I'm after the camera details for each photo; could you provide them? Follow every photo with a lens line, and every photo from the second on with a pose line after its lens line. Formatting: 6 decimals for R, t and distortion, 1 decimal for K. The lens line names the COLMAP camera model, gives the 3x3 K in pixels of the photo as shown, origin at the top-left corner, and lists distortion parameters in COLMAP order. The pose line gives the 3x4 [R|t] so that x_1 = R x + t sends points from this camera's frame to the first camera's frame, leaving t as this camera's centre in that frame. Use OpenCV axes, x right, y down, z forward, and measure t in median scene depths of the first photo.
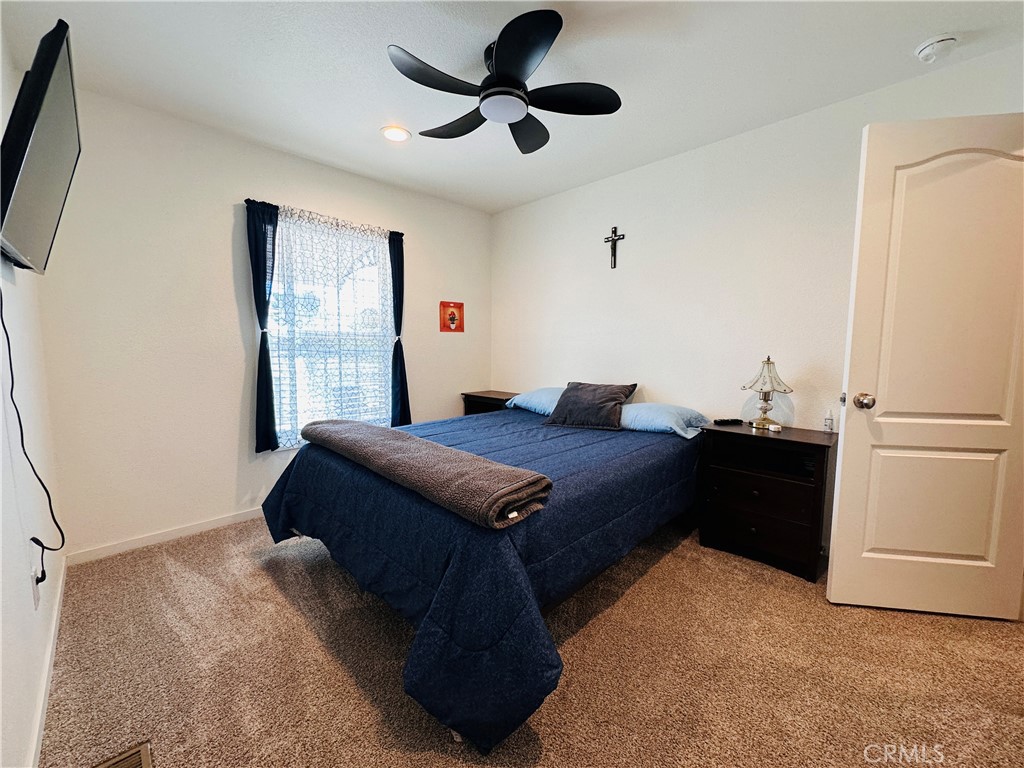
lens RADIAL K [[407.9, 0, 511.7], [0, 407.9, 382.7], [0, 0, 1]] dist [-0.003370, 0.001125]
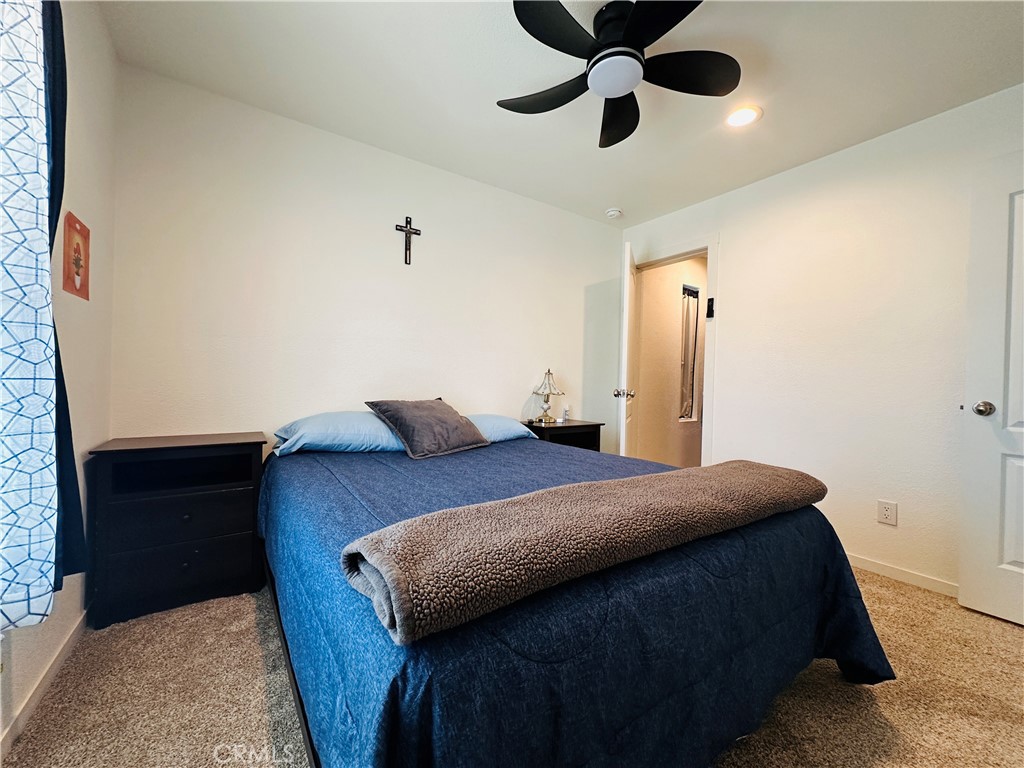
lens RADIAL K [[407.9, 0, 511.7], [0, 407.9, 382.7], [0, 0, 1]] dist [-0.003370, 0.001125]
pose [[0.189664, -0.011835, 0.981778, -0.709403], [0.061765, 0.998091, 0.000099, -0.025466], [-0.979904, 0.060620, 0.190033, 0.823085]]
